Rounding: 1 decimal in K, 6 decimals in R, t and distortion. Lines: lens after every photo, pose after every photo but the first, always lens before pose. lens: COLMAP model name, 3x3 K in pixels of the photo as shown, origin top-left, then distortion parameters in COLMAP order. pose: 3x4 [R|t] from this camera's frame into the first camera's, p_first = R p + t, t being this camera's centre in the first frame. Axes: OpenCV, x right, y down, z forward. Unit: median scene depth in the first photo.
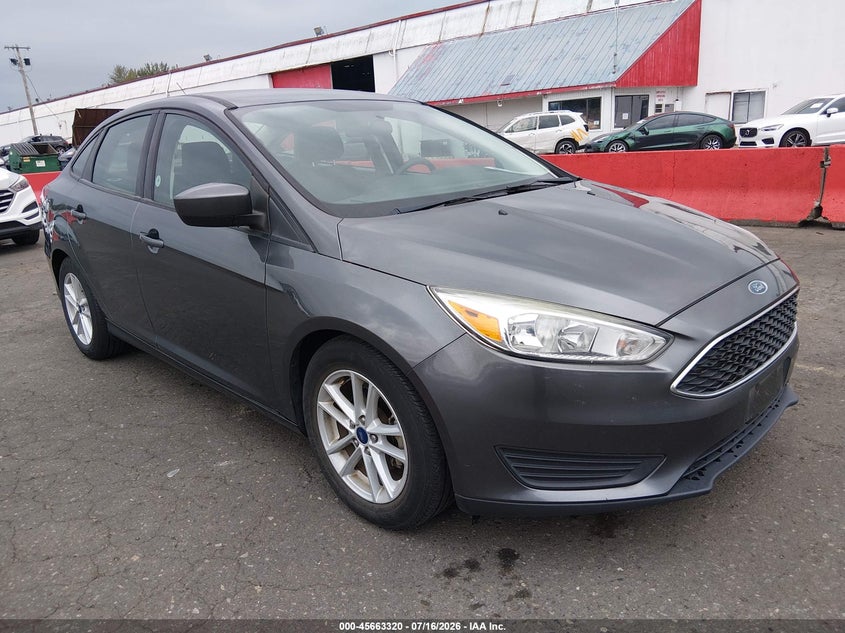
lens RADIAL K [[622.5, 0, 412.5], [0, 622.5, 327.9], [0, 0, 1]] dist [0.094055, -0.039244]
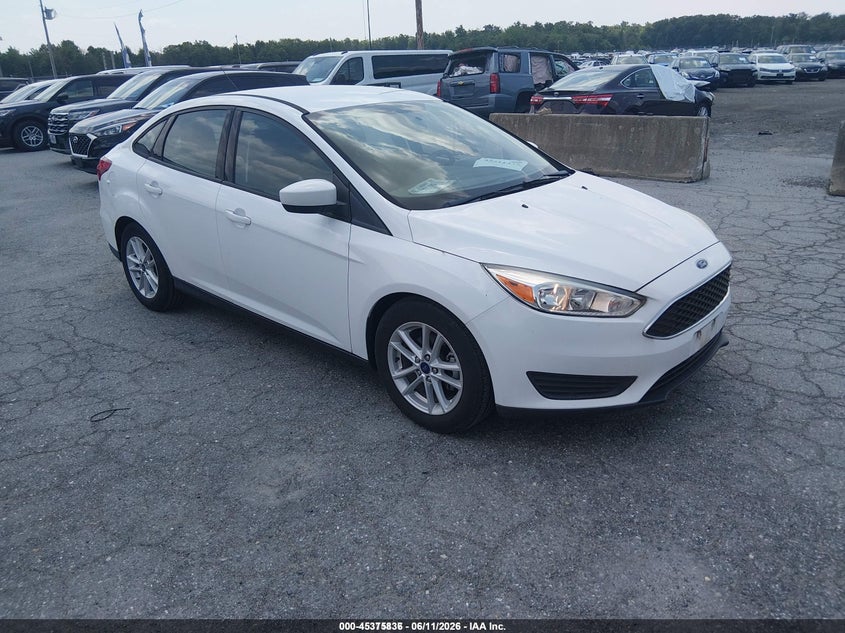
lens RADIAL K [[622.5, 0, 419.6], [0, 622.5, 320.2], [0, 0, 1]] dist [0.094055, -0.039244]
pose [[0.997696, 0.001359, 0.067826, -0.185247], [-0.005985, 0.997664, 0.068044, -0.028739], [-0.067575, -0.068293, 0.995374, -0.379907]]
